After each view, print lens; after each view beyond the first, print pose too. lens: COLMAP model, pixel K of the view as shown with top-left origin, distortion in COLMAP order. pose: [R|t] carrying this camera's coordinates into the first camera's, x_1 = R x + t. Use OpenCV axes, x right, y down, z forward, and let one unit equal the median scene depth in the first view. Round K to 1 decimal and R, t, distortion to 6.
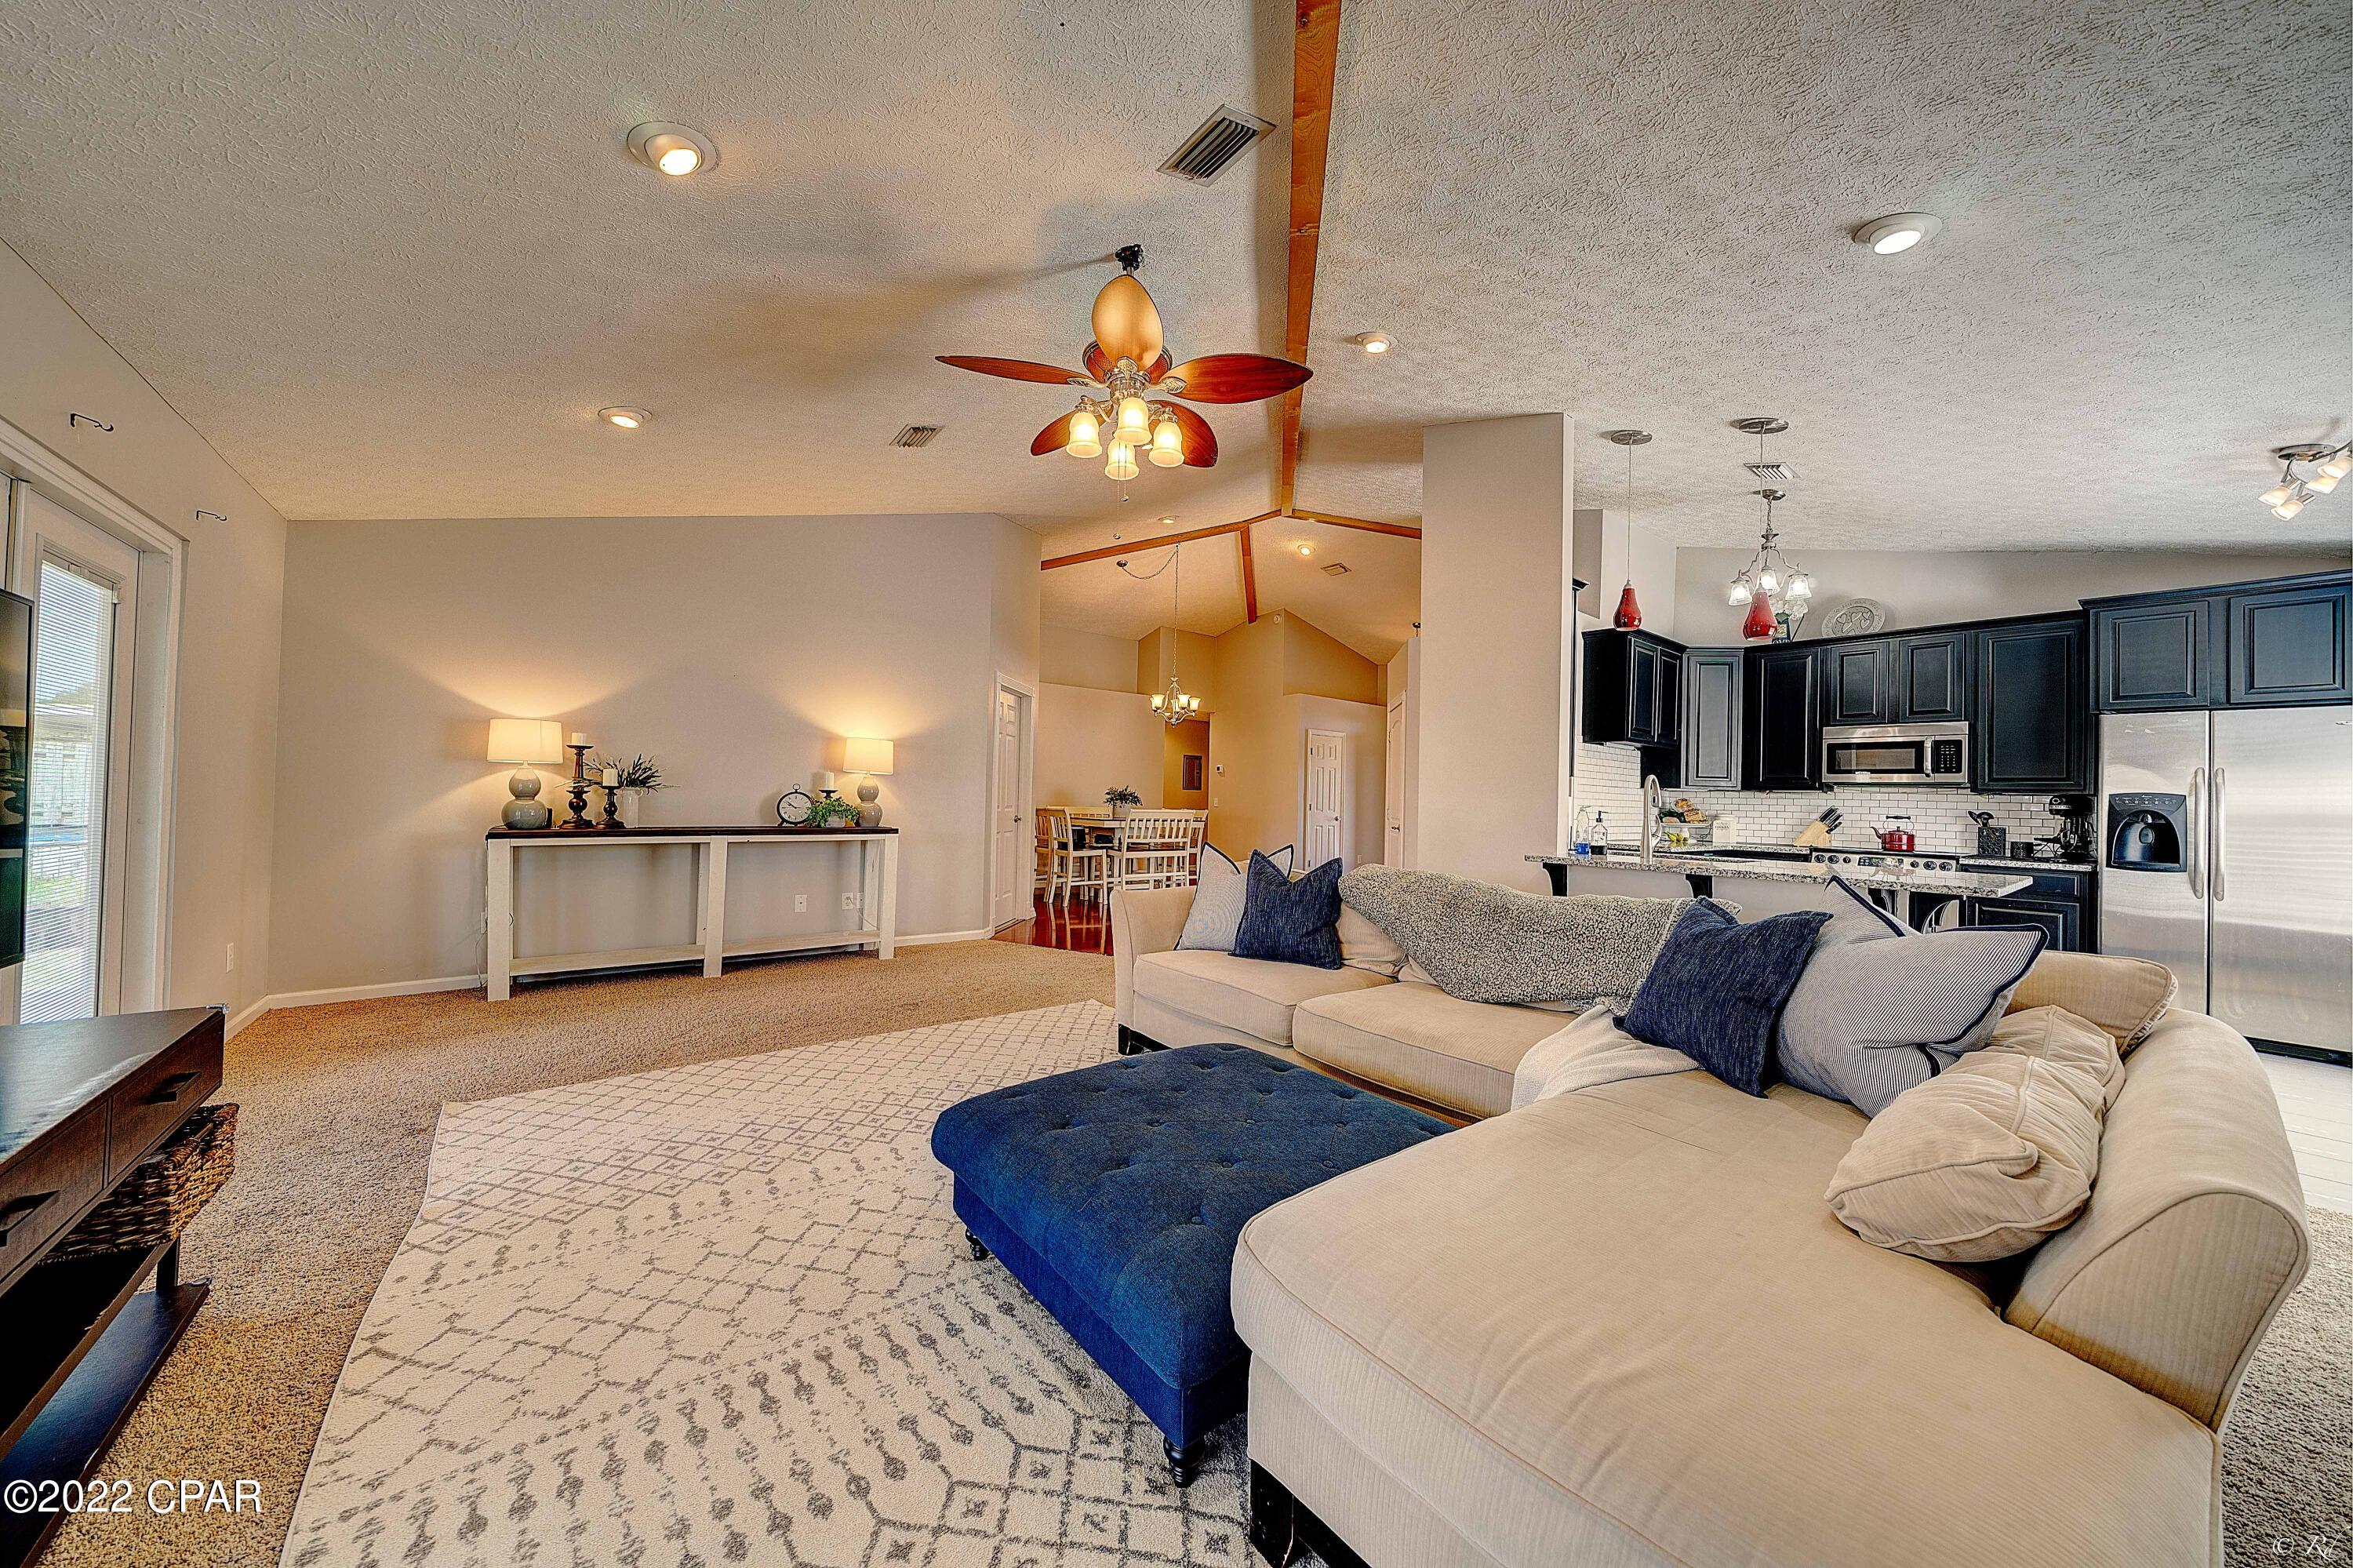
lens RADIAL K [[796.2, 0, 1176.5], [0, 796.2, 784.0], [0, 0, 1]] dist [-0.000259, -0.000130]
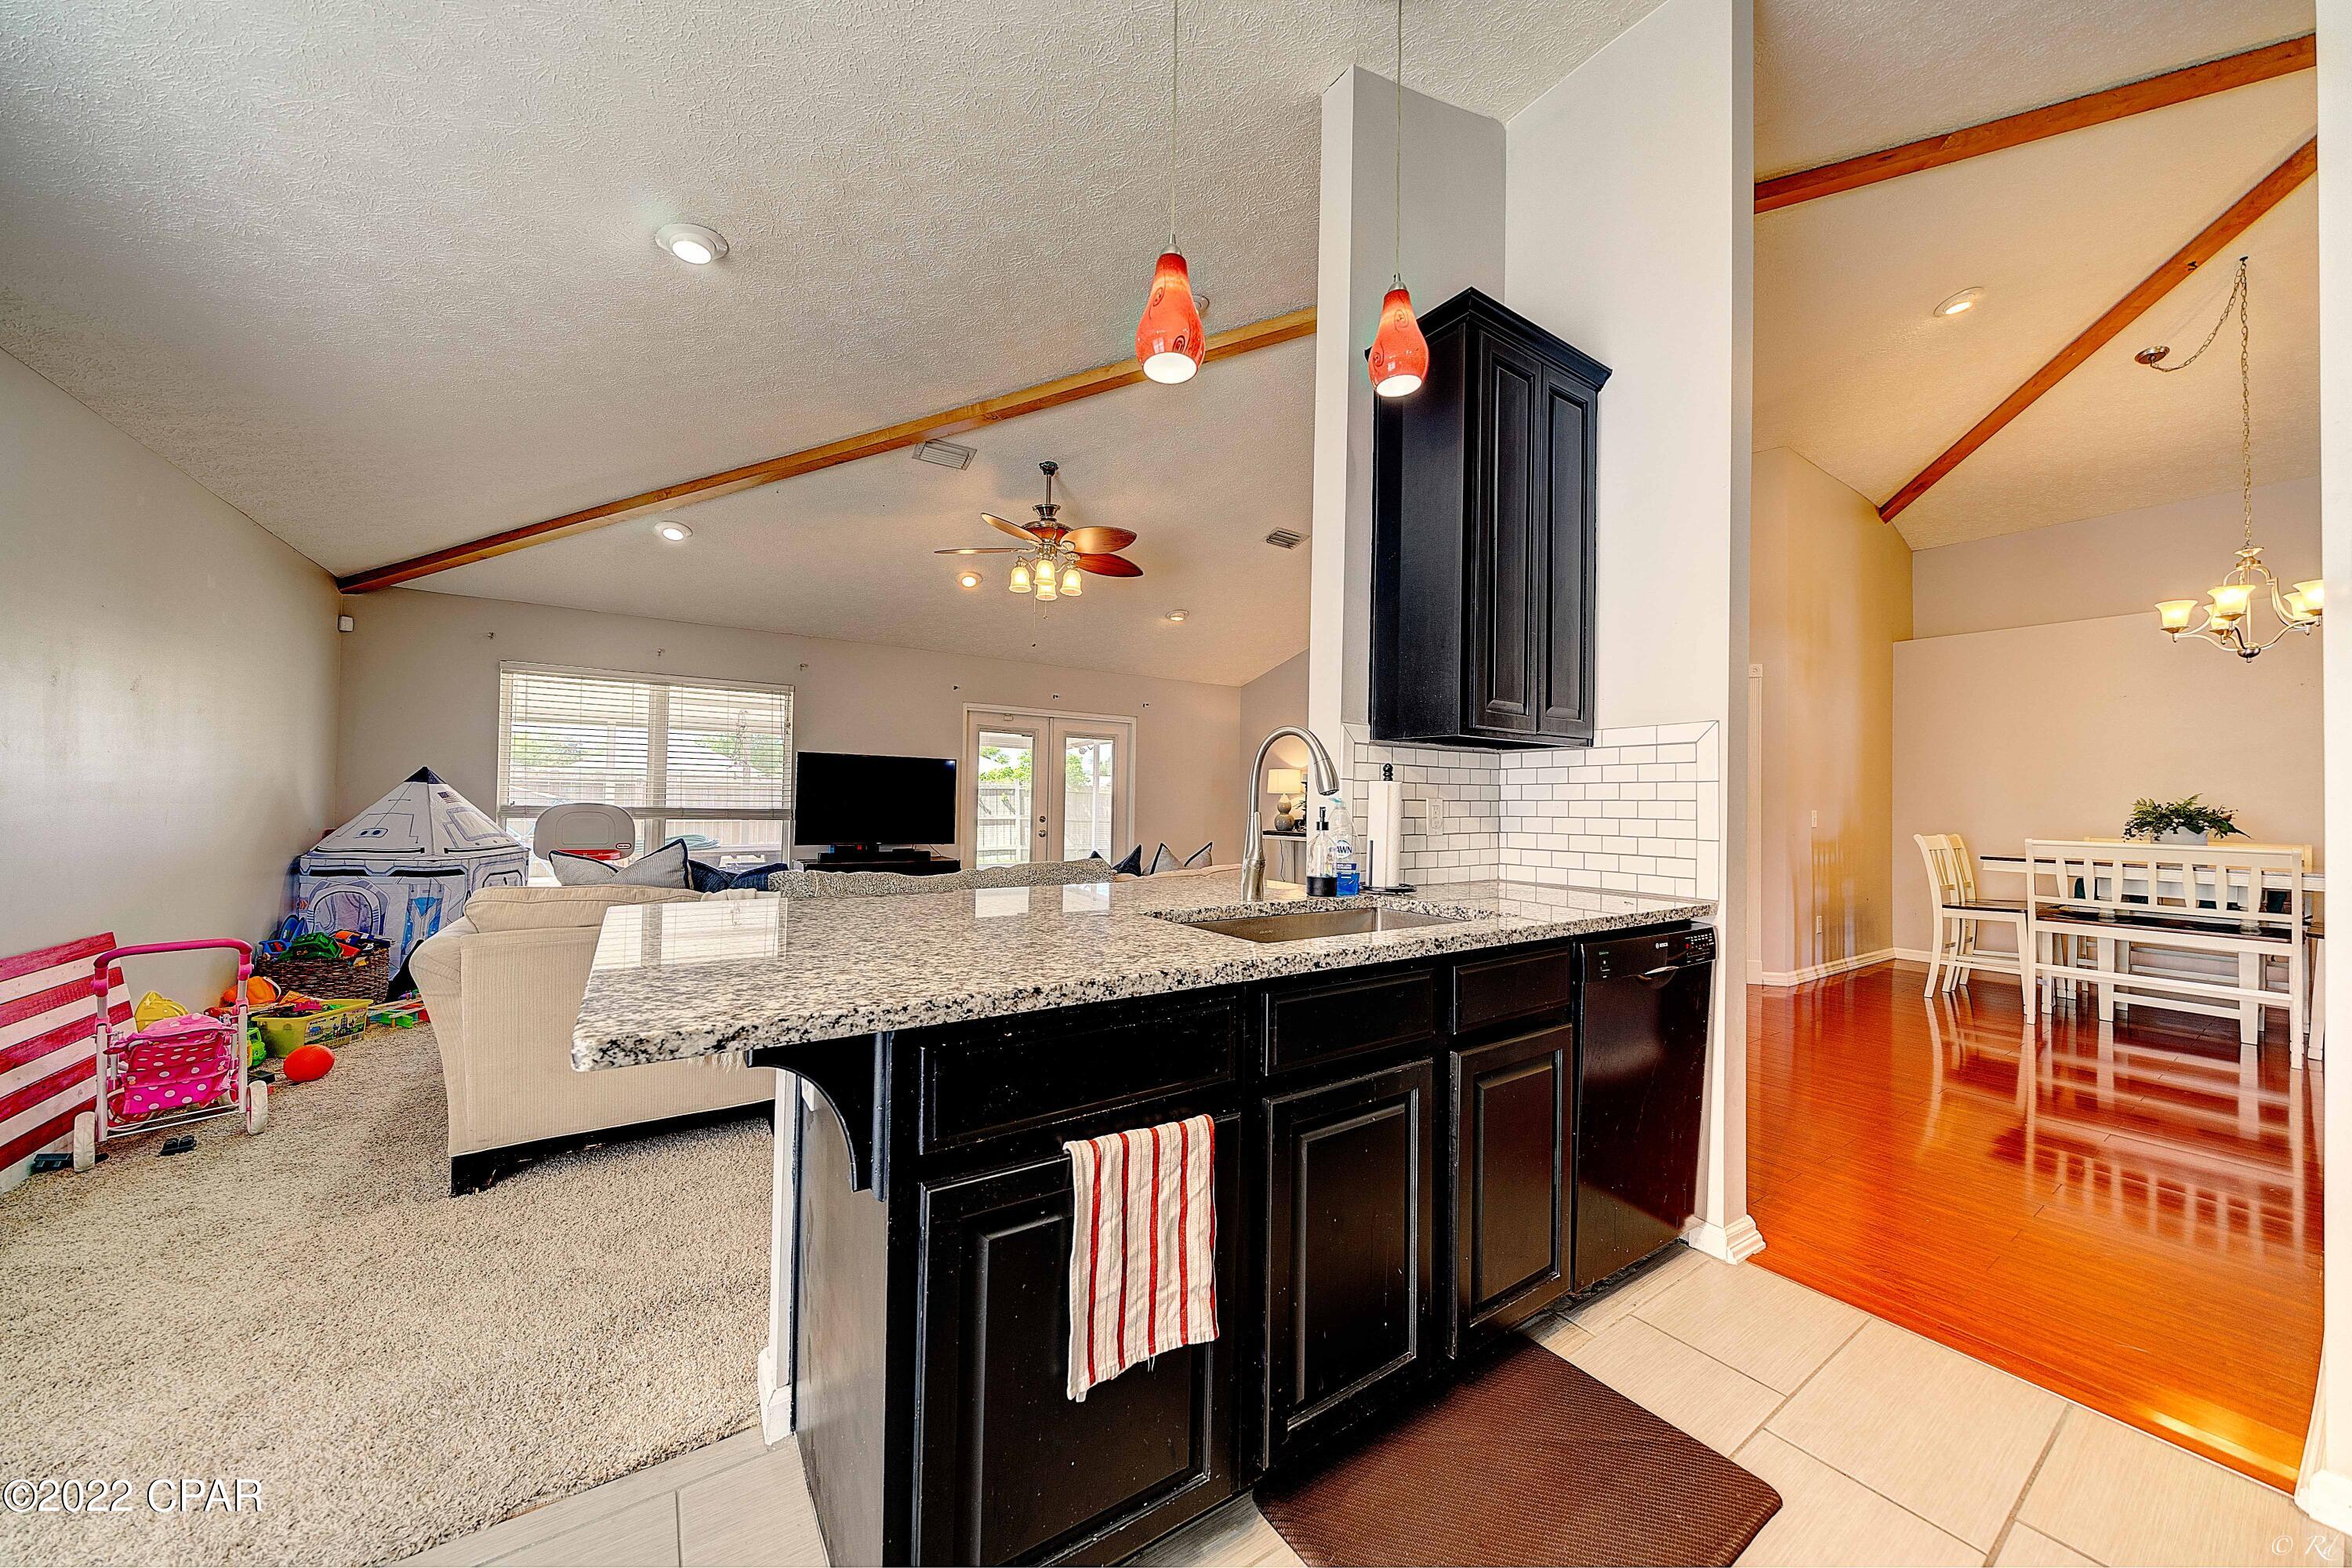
lens RADIAL K [[820.0, 0, 1176.0], [0, 820.0, 784.0], [0, 0, 1]] dist [-0.001569, -0.000032]
pose [[-0.077266, -0.049565, -0.995778, 0.809889], [-0.002504, 0.998770, -0.049520, 0.034504], [0.997007, -0.001333, -0.077295, 0.719861]]
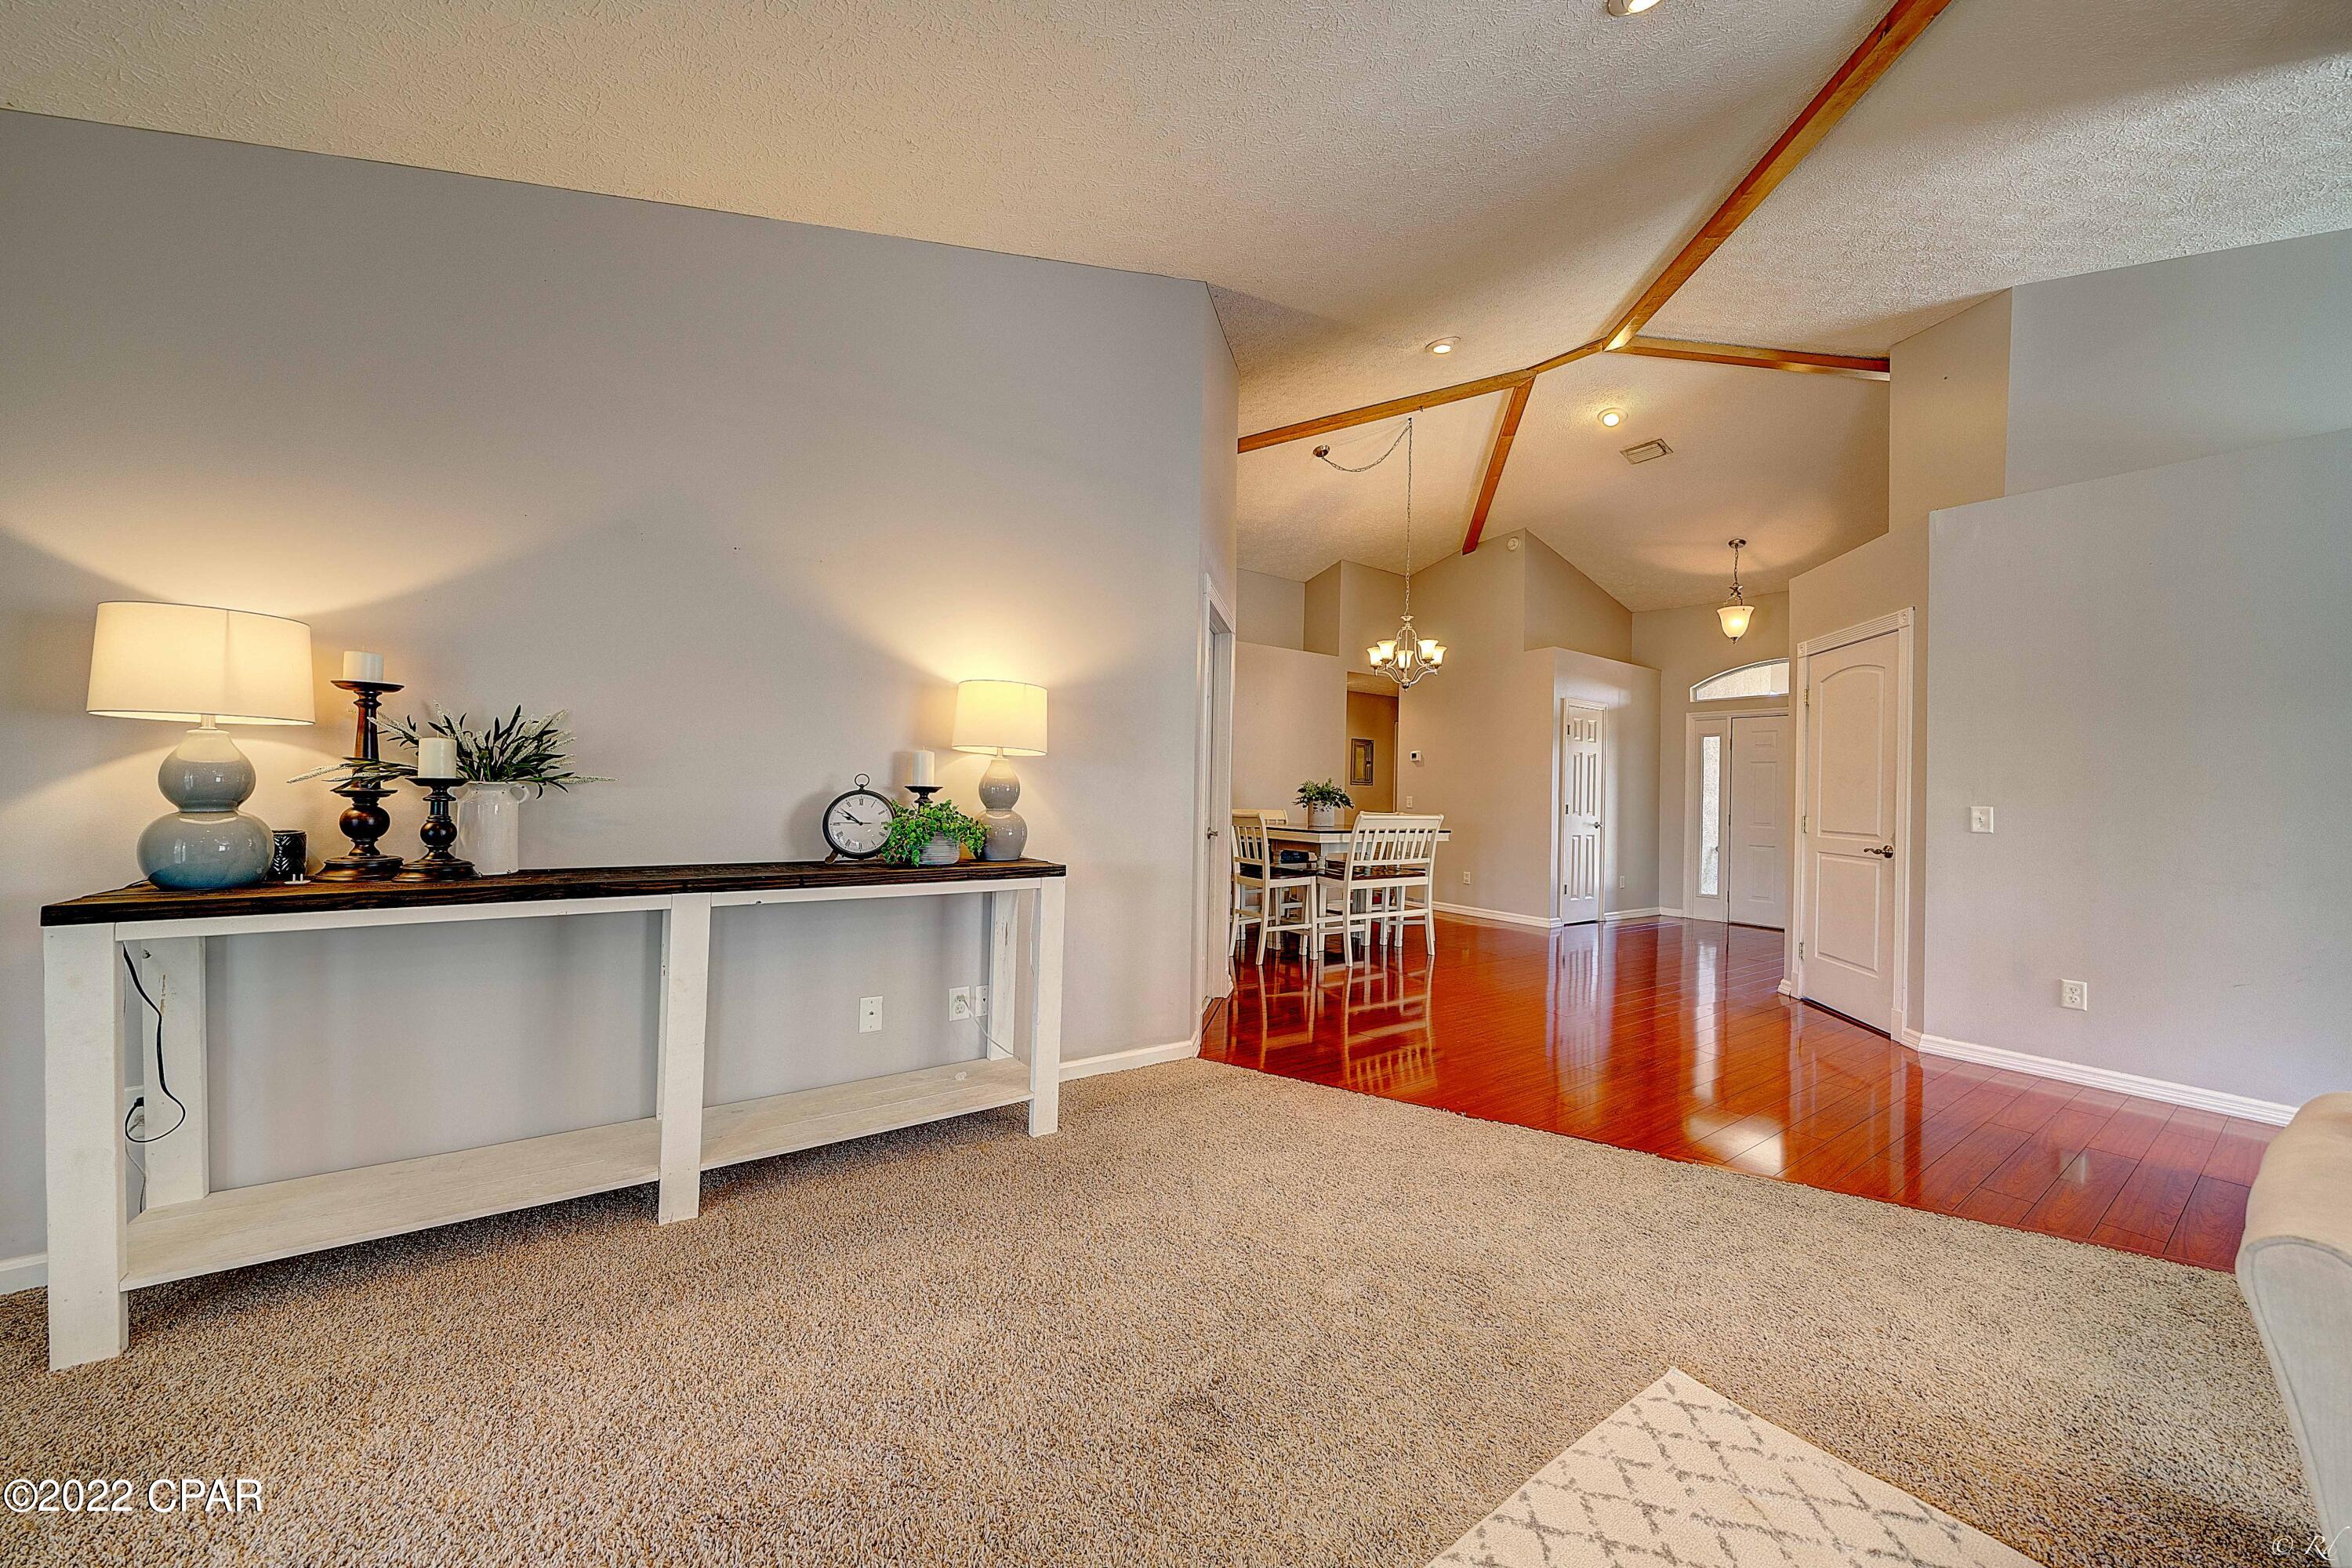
lens RADIAL K [[820.0, 0, 1176.0], [0, 820.0, 784.0], [0, 0, 1]] dist [-0.001569, -0.000032]
pose [[0.997816, -0.001878, -0.066029, -0.247608], [0.002326, 0.999975, 0.006714, 0.002772], [0.066015, -0.006853, 0.997795, 0.501809]]
